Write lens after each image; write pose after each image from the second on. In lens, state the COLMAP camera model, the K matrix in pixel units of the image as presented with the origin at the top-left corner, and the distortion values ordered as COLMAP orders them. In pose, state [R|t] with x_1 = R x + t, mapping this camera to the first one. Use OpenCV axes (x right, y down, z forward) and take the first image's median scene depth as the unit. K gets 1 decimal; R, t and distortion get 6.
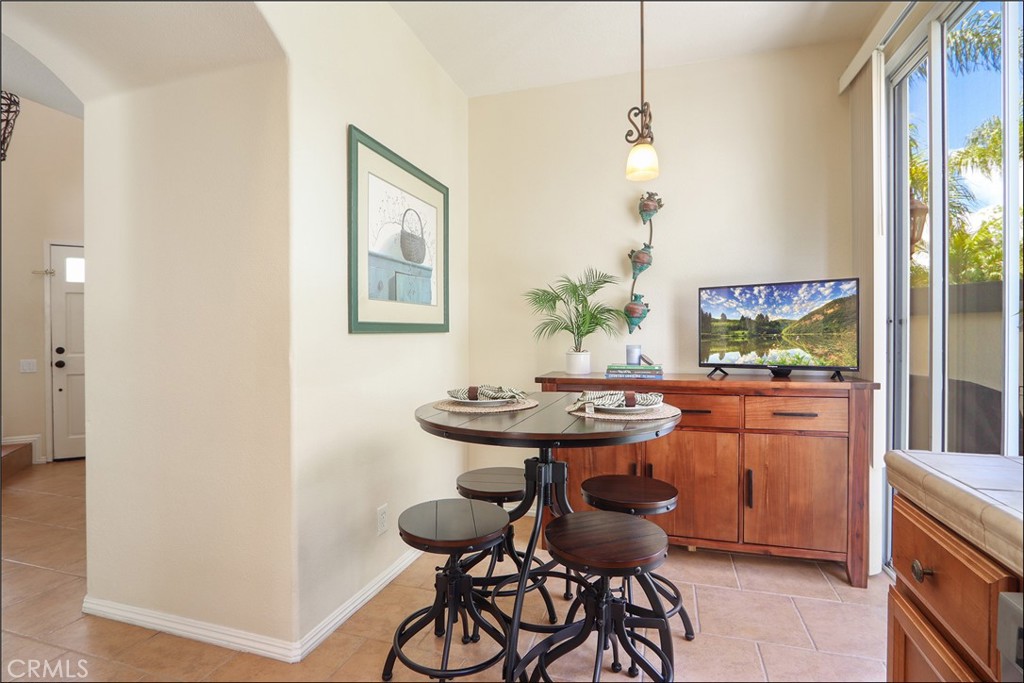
lens RADIAL K [[495.4, 0, 512.0], [0, 495.4, 341.5], [0, 0, 1]] dist [-0.024569, 0.007017]
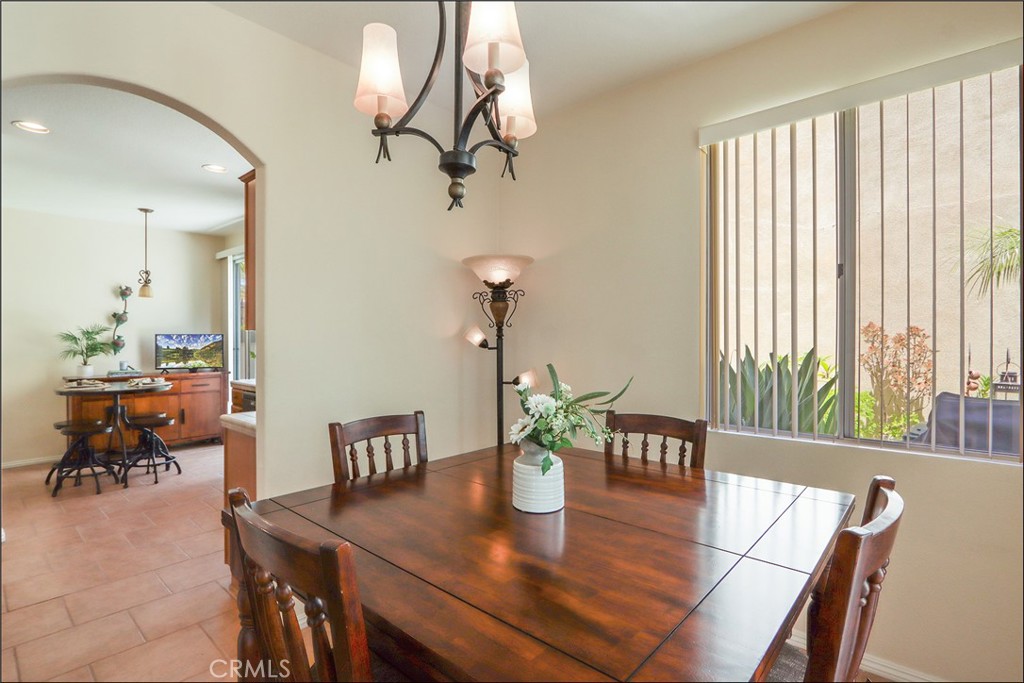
lens RADIAL K [[495.4, 0, 512.0], [0, 495.4, 341.5], [0, 0, 1]] dist [-0.024569, 0.007017]
pose [[0.404734, 0.001327, 0.914434, -1.056521], [0.008200, 0.999953, -0.005081, -0.055202], [-0.914398, 0.009554, 0.404704, -1.459202]]
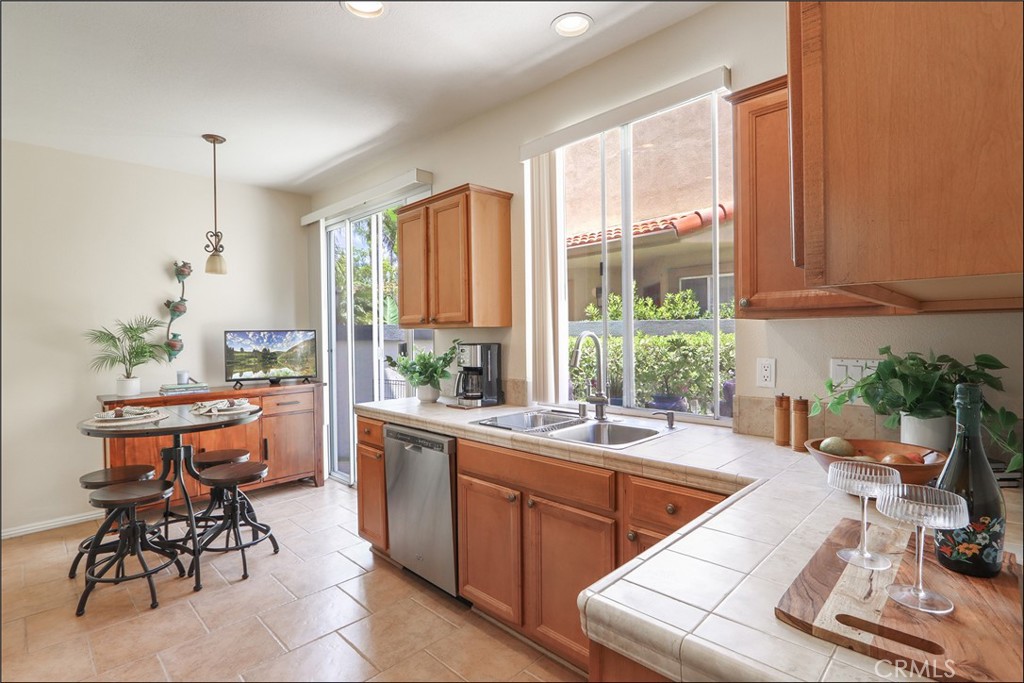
lens RADIAL K [[495.4, 0, 512.0], [0, 495.4, 341.5], [0, 0, 1]] dist [-0.024569, 0.007017]
pose [[0.455598, -0.012518, 0.890098, -0.618272], [0.019291, 0.999805, 0.004187, -0.069211], [-0.889976, 0.015264, 0.455751, -0.534167]]
